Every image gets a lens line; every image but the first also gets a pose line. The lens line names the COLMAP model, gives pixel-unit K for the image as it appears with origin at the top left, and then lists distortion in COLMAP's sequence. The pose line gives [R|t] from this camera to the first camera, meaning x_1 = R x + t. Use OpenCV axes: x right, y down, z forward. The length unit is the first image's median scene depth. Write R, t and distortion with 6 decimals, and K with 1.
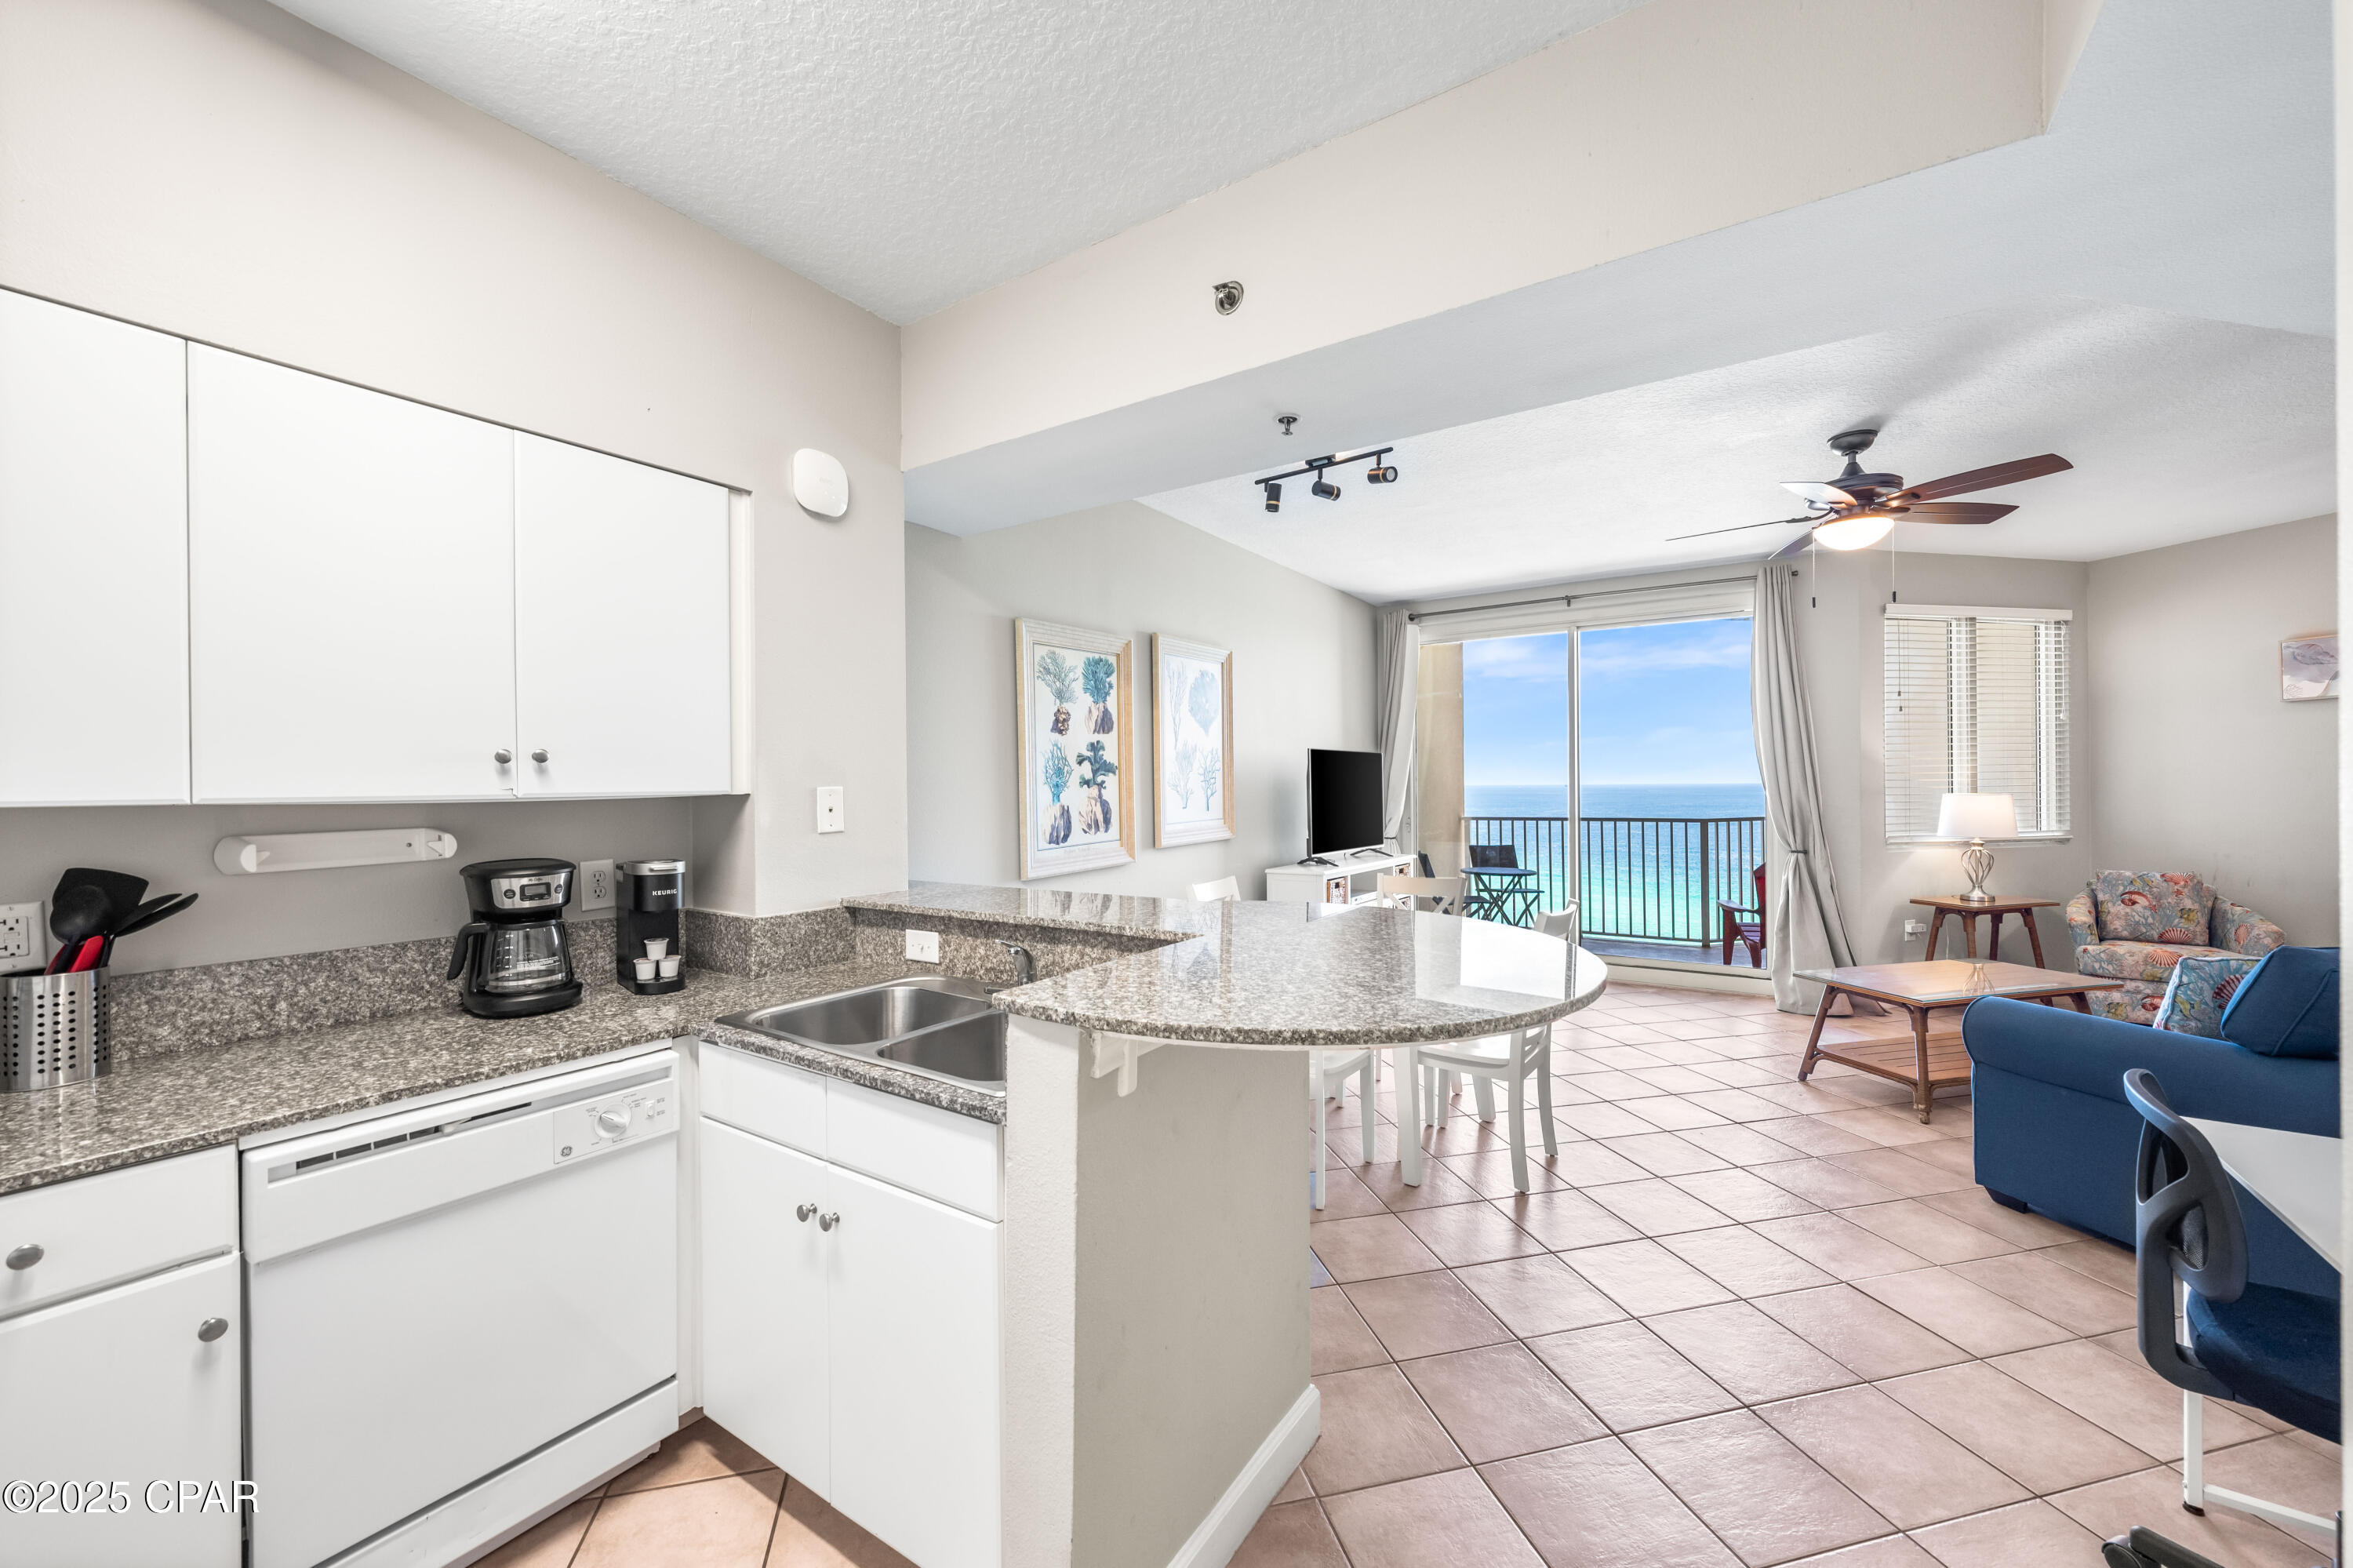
lens RADIAL K [[893.5, 0, 1178.4], [0, 893.5, 786.6], [0, 0, 1]] dist [-0.000708, -0.000399]
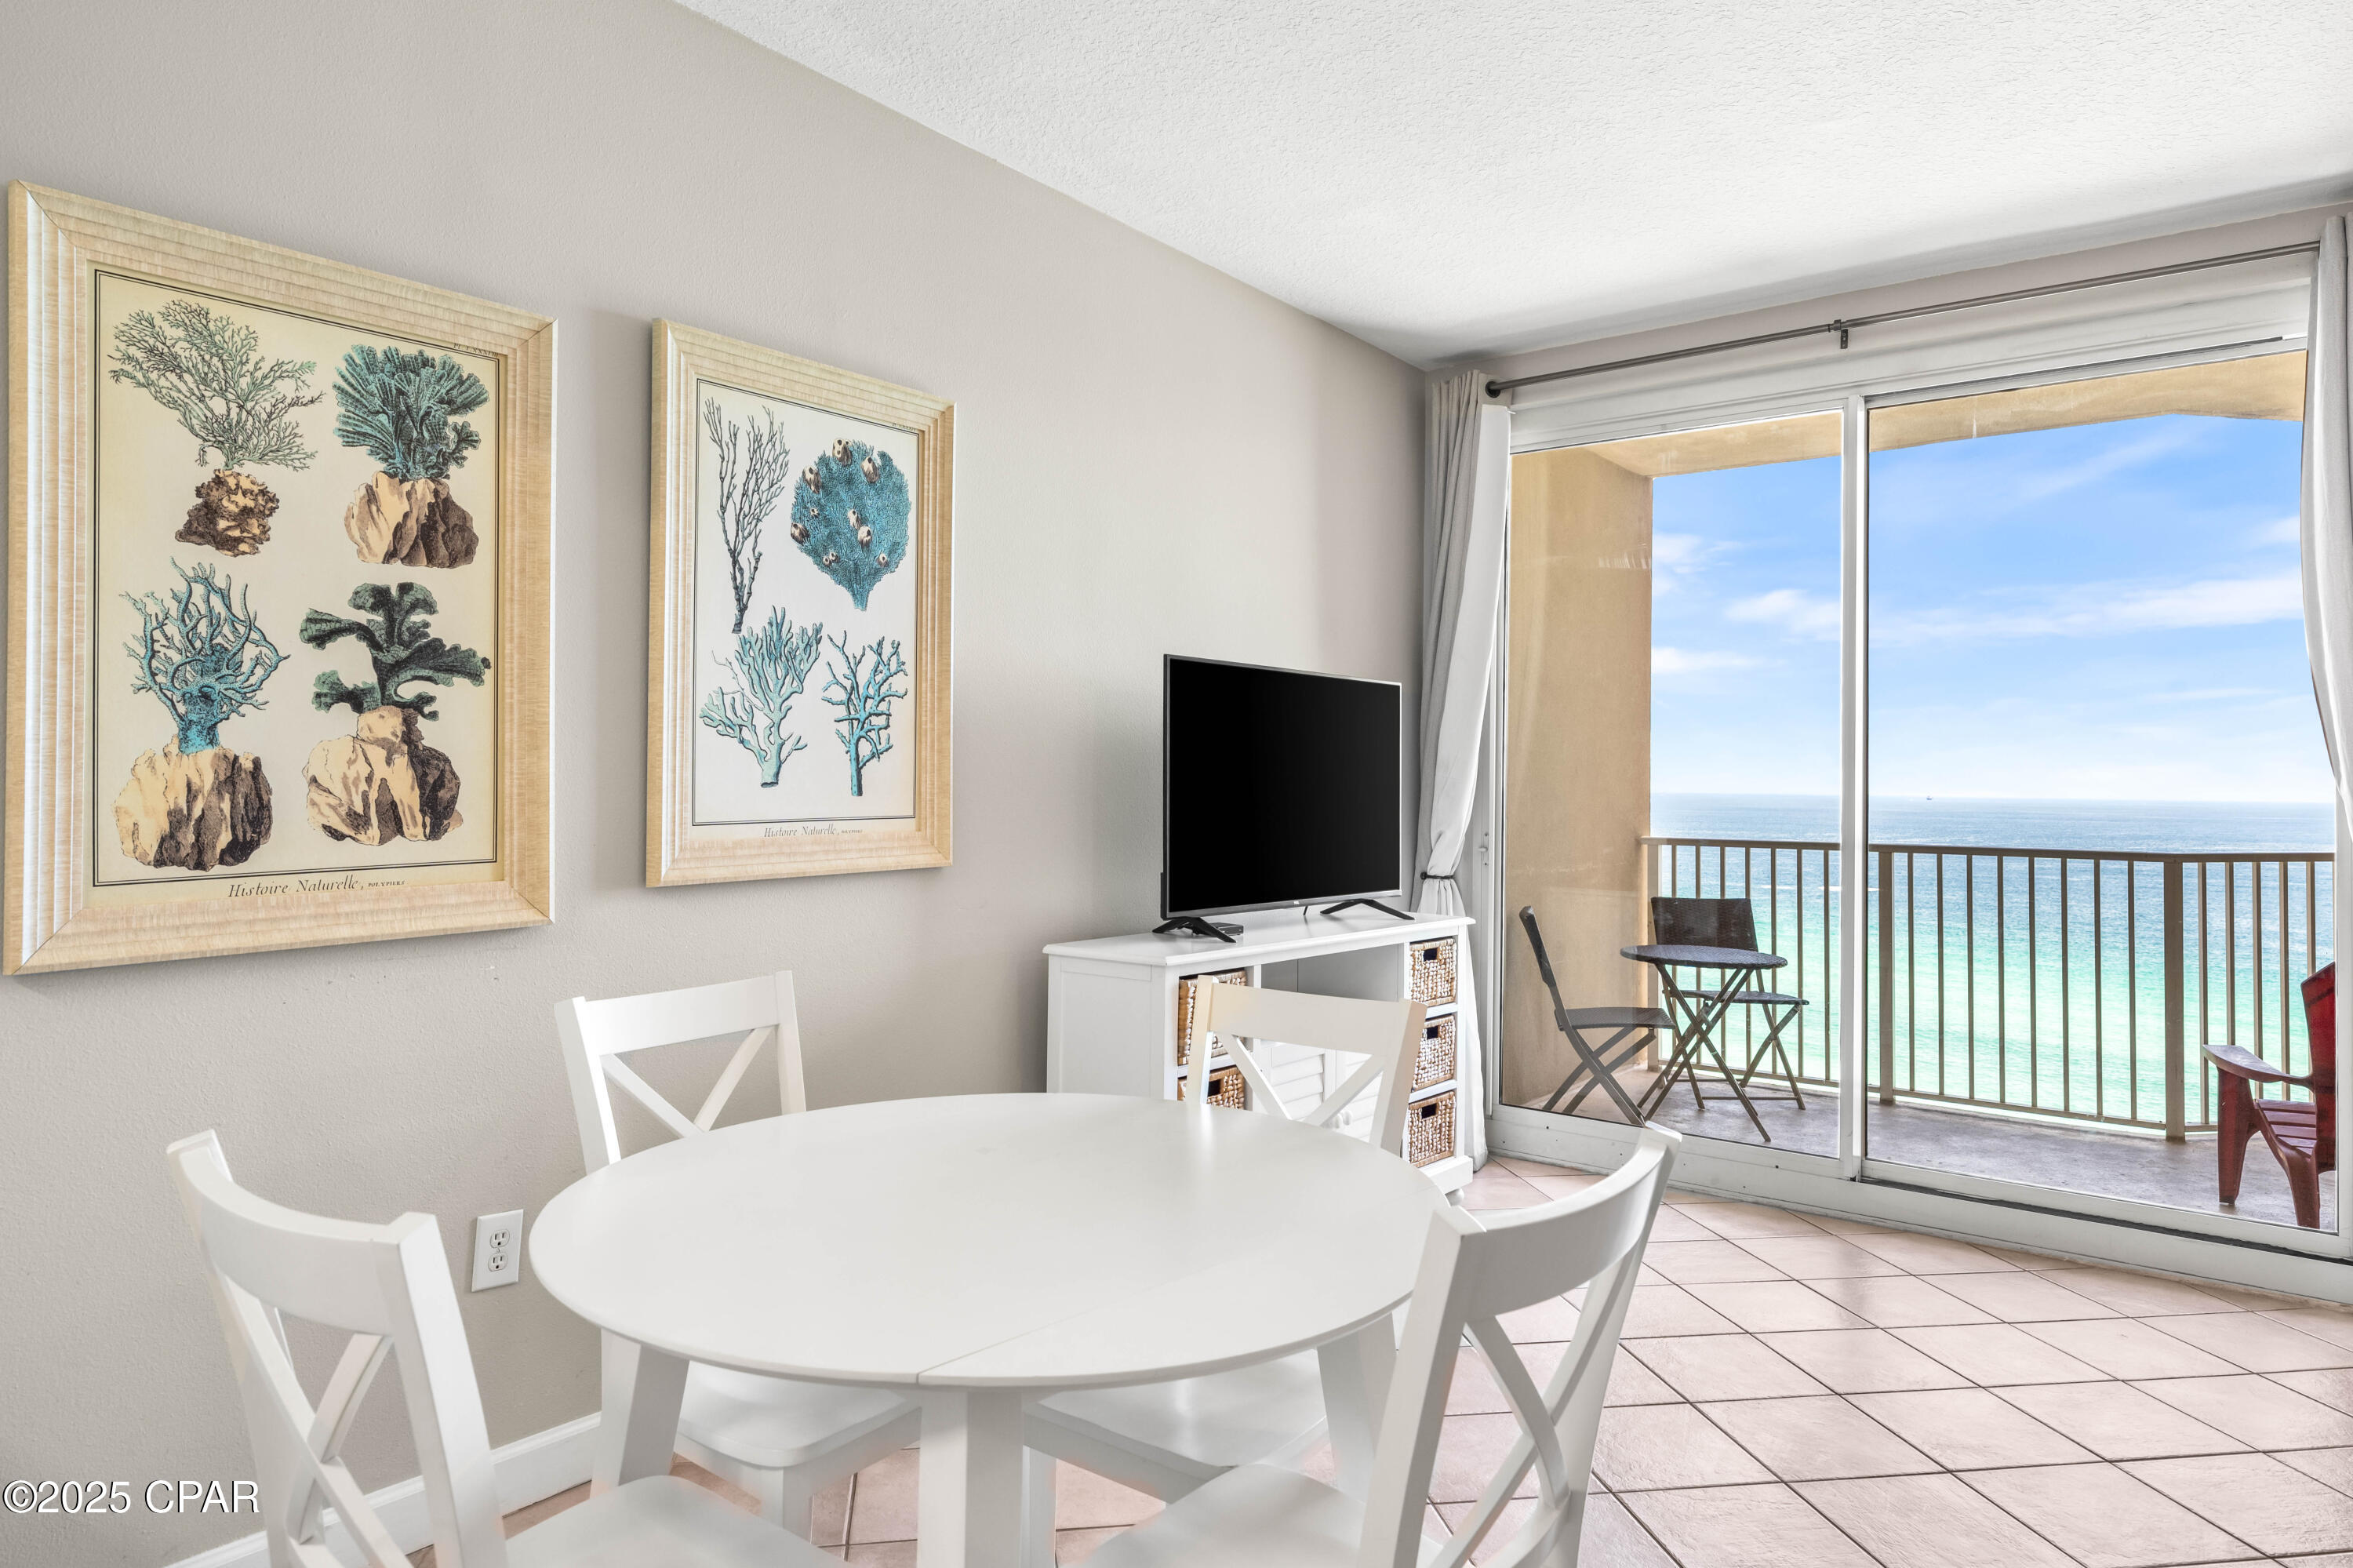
lens RADIAL K [[1428.8, 0, 1166.2], [0, 1428.8, 750.3], [0, 0, 1]] dist [0.001974, 0.000671]
pose [[0.996538, 0.020778, -0.080505, 0.257956], [-0.022648, 0.999493, -0.022388, 0.021406], [0.079999, 0.024134, 0.996503, 0.442614]]
